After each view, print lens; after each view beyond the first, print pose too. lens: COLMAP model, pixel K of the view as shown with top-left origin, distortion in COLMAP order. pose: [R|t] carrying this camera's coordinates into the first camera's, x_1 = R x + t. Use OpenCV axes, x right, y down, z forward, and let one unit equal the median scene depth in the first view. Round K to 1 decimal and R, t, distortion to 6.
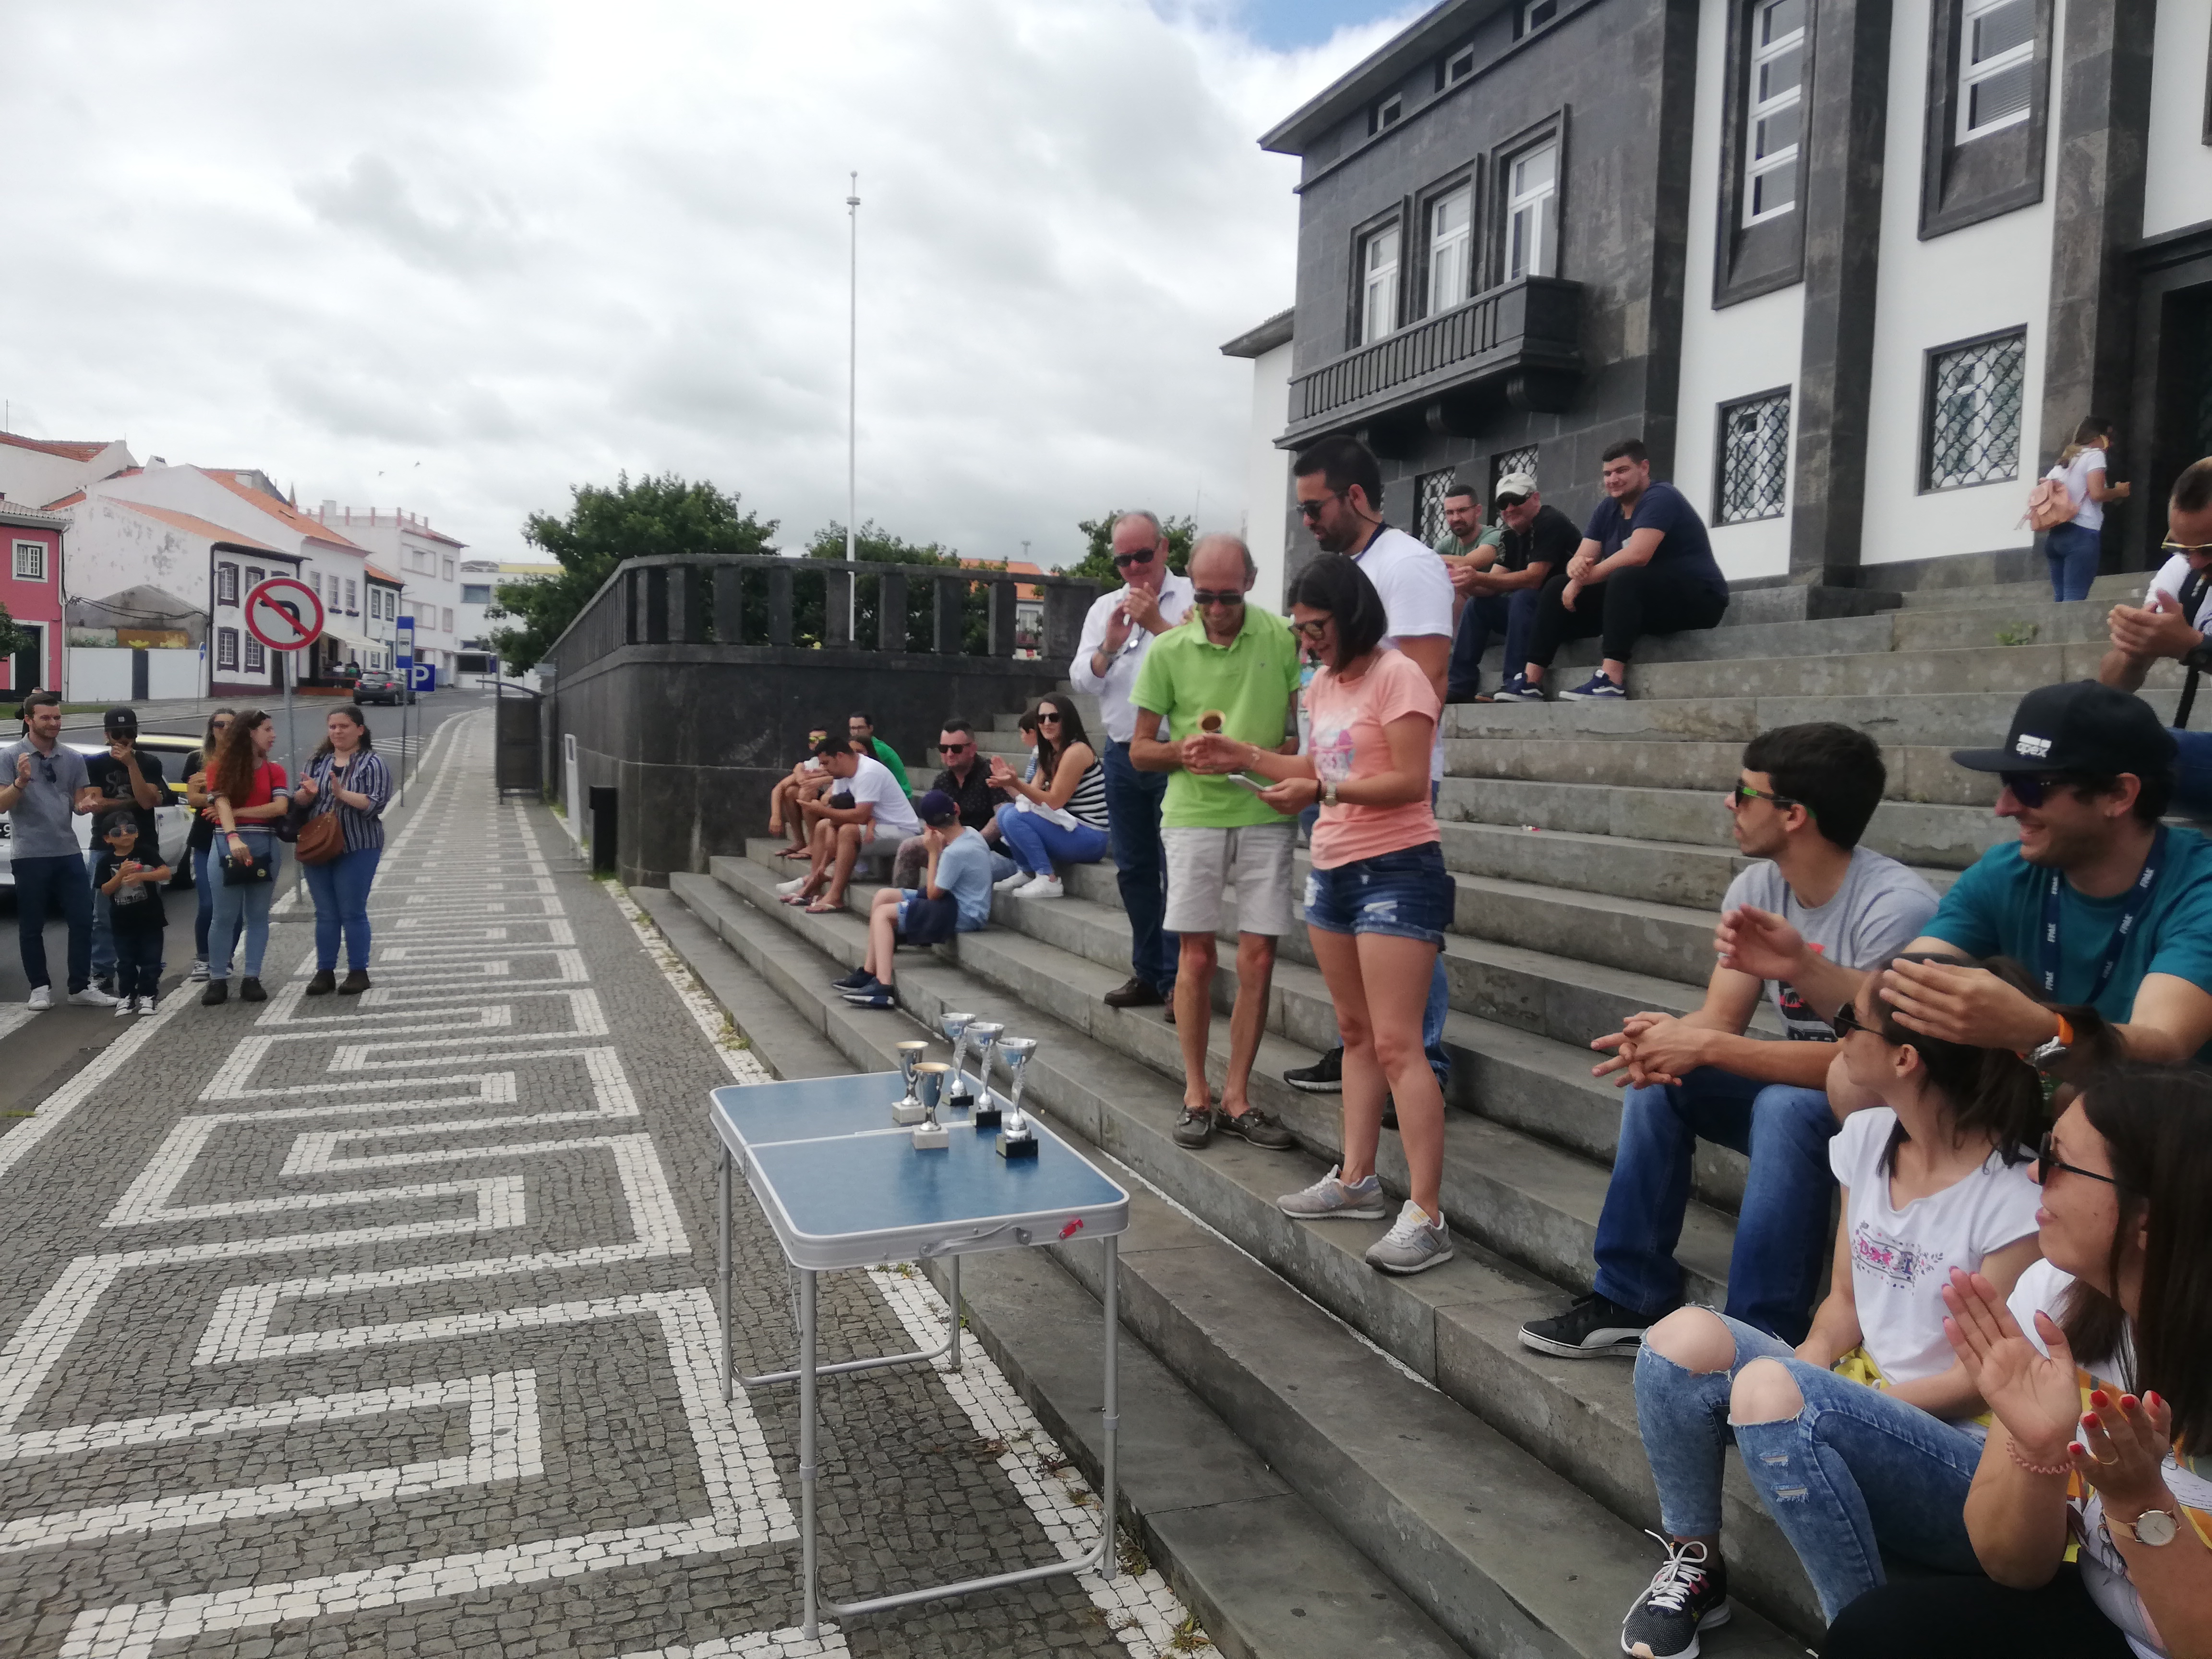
lens RADIAL K [[1653.3, 0, 1113.9], [0, 1653.3, 826.2], [0, 0, 1]] dist [0.053827, -0.063352]
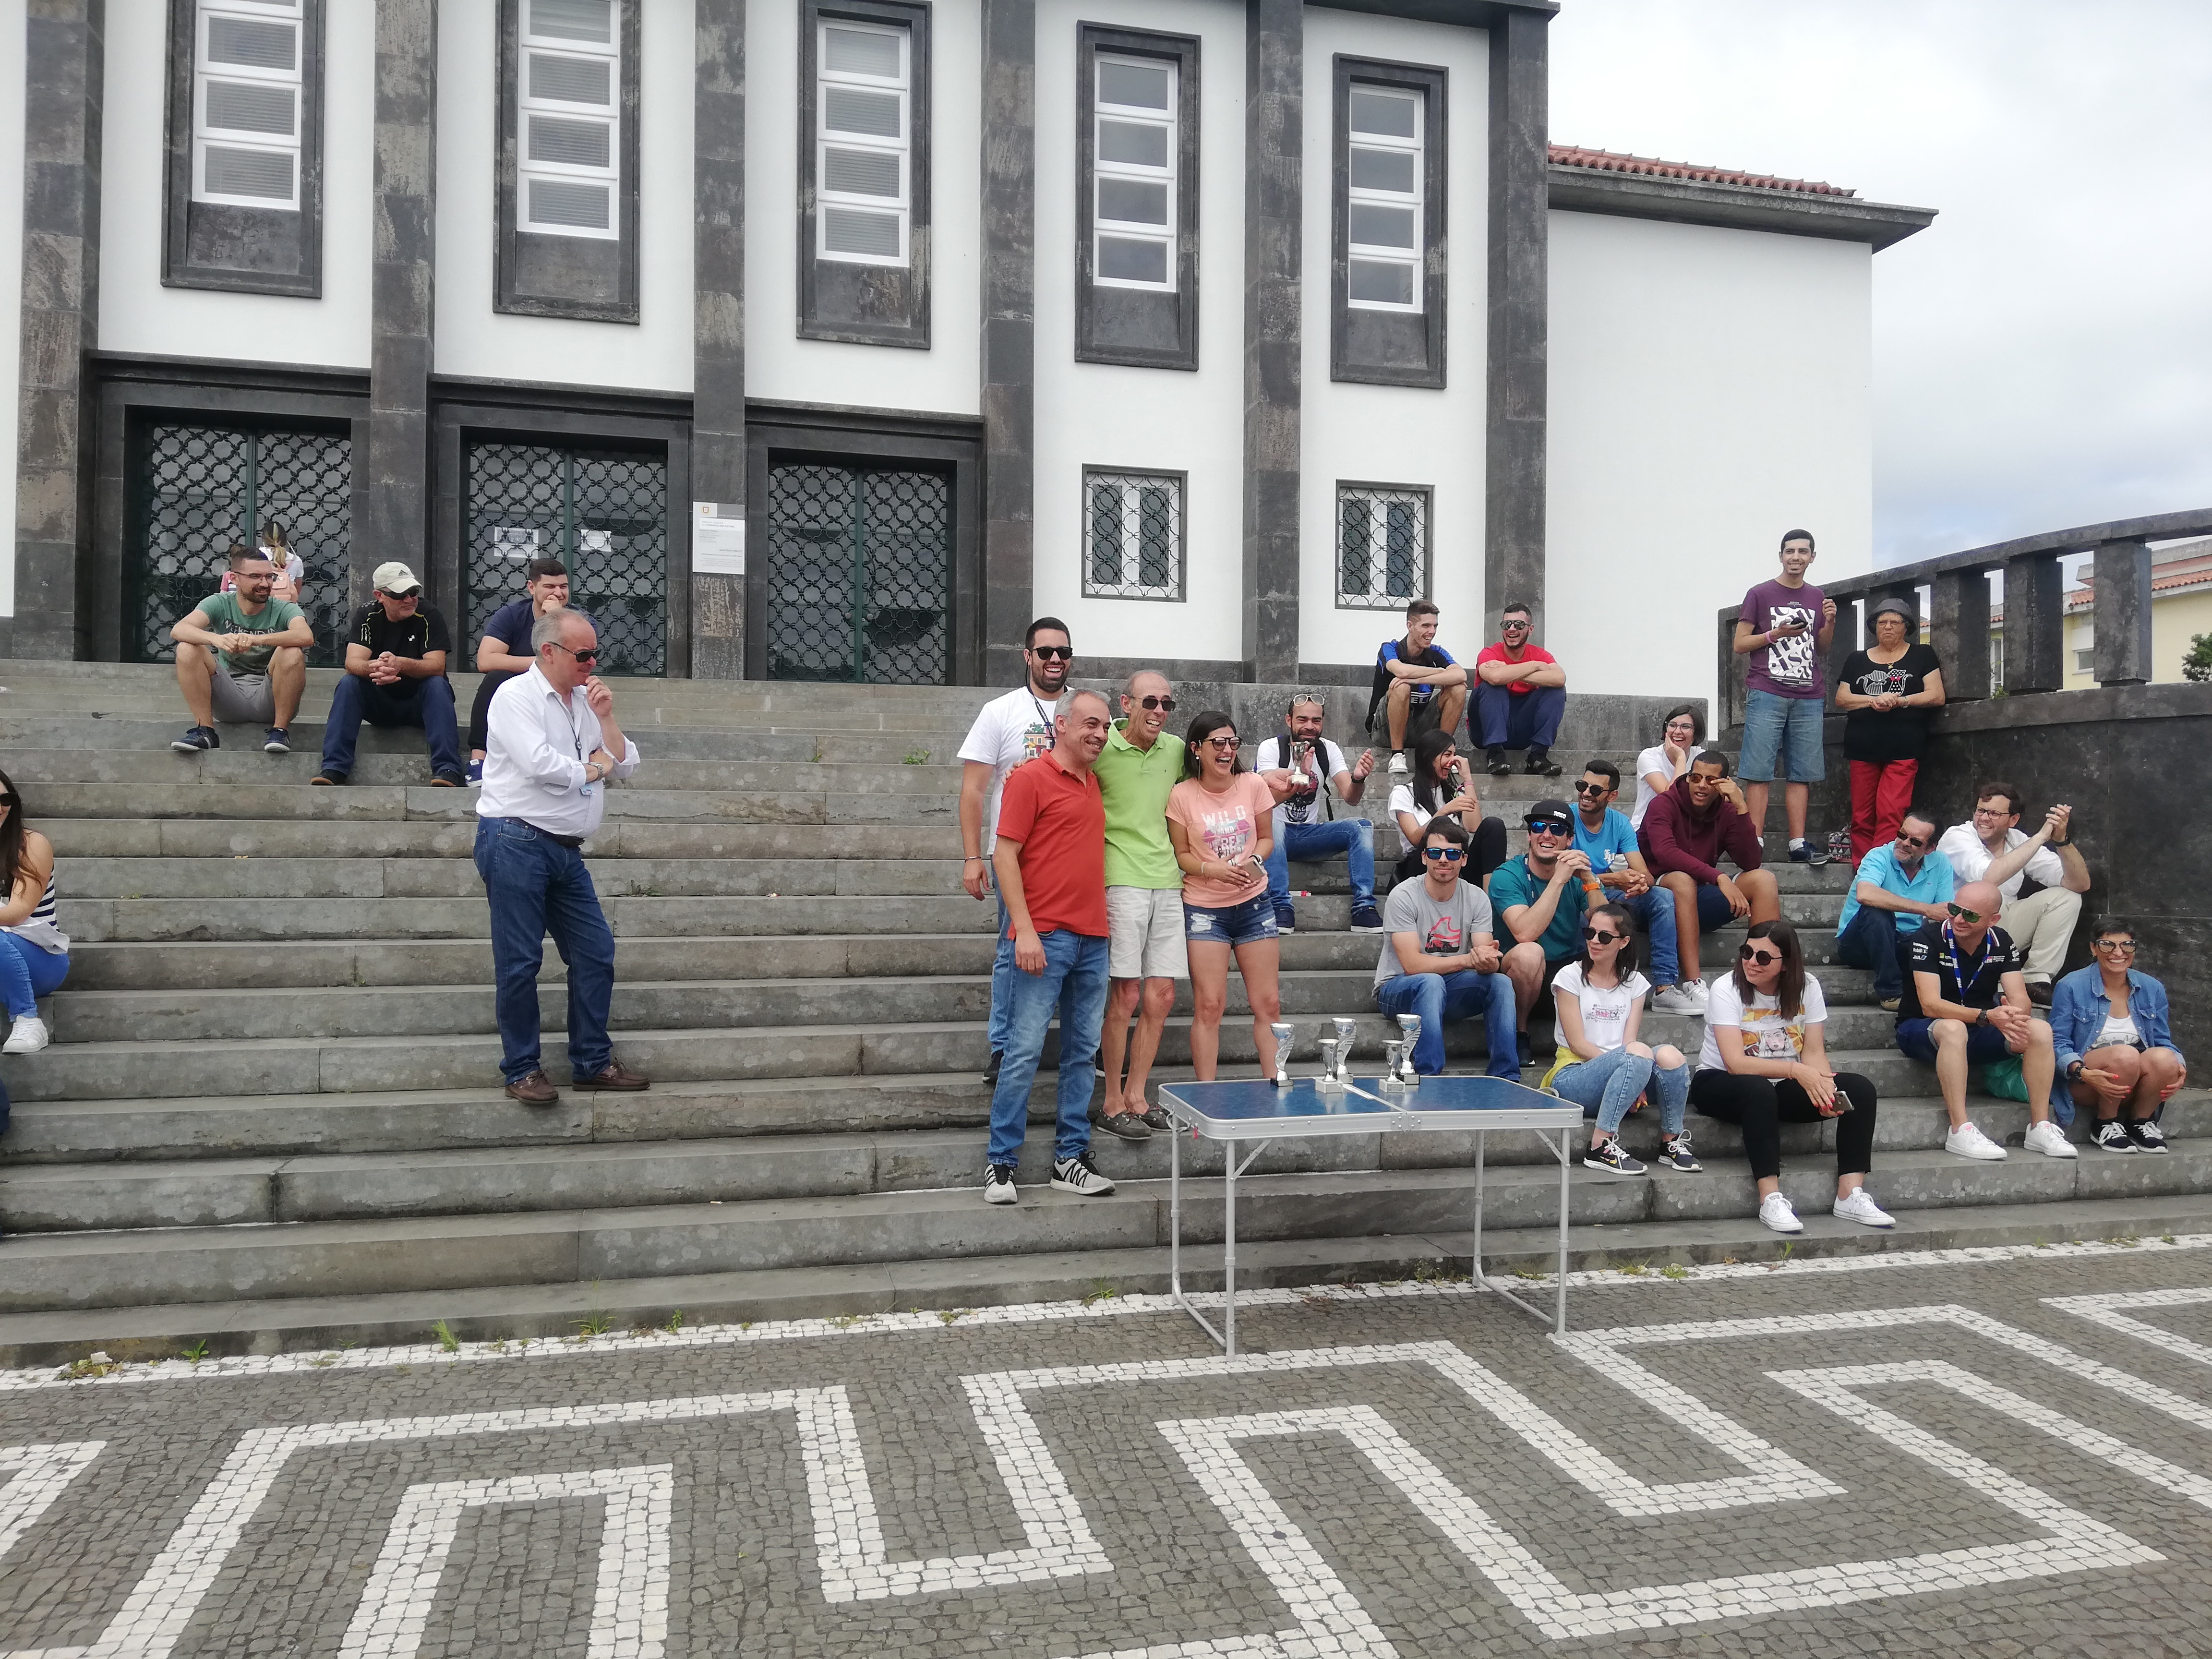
lens RADIAL K [[1651.1, 0, 1103.8], [0, 1651.1, 826.6], [0, 0, 1]] dist [0.093407, -0.150436]
pose [[0.112742, -0.012542, 0.993545, -0.304360], [0.052022, 0.998623, 0.006703, -0.012956], [-0.992262, 0.050930, 0.113239, 0.195305]]
